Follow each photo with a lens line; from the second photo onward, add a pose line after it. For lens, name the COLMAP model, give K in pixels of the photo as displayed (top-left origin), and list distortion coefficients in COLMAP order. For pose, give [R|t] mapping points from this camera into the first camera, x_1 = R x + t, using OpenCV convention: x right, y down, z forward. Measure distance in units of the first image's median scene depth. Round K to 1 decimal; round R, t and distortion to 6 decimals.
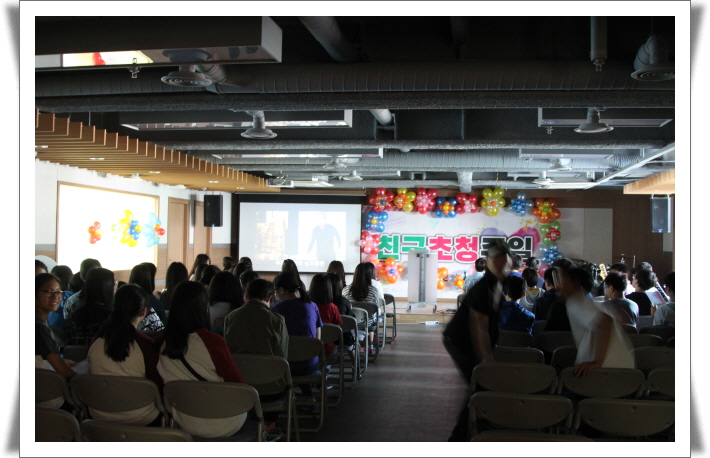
lens RADIAL K [[718.4, 0, 350.6], [0, 718.4, 228.1], [0, 0, 1]] dist [-0.114829, 0.000000]
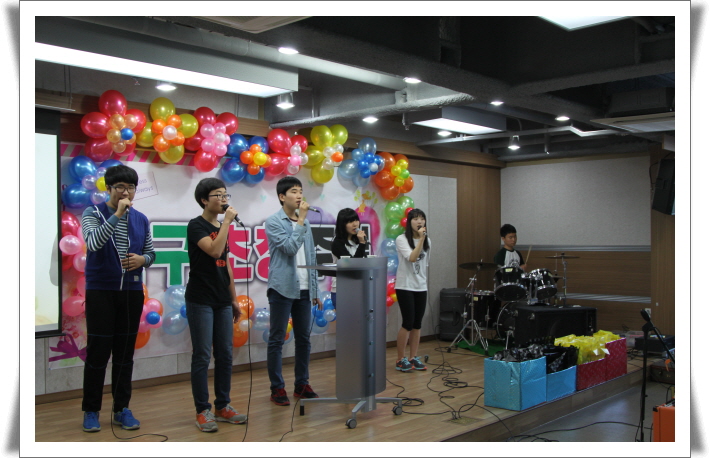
lens RADIAL K [[718.4, 0, 359.7], [0, 718.4, 230.7], [0, 0, 1]] dist [-0.114829, 0.000000]
pose [[0.584290, -0.007774, 0.811508, -0.182488], [0.019669, 0.999796, -0.004584, 0.018762], [-0.811307, 0.018640, 0.584323, 0.686472]]
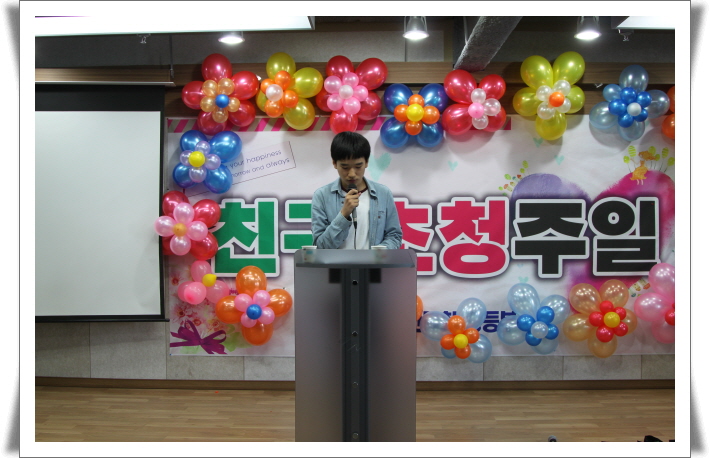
lens RADIAL K [[718.4, 0, 353.5], [0, 718.4, 231.1], [0, 0, 1]] dist [-0.114829, 0.000000]
pose [[0.994061, -0.018900, 0.107169, 0.068580], [0.018250, 0.999809, 0.007049, 0.022871], [-0.107282, -0.005051, 0.994216, 0.667030]]
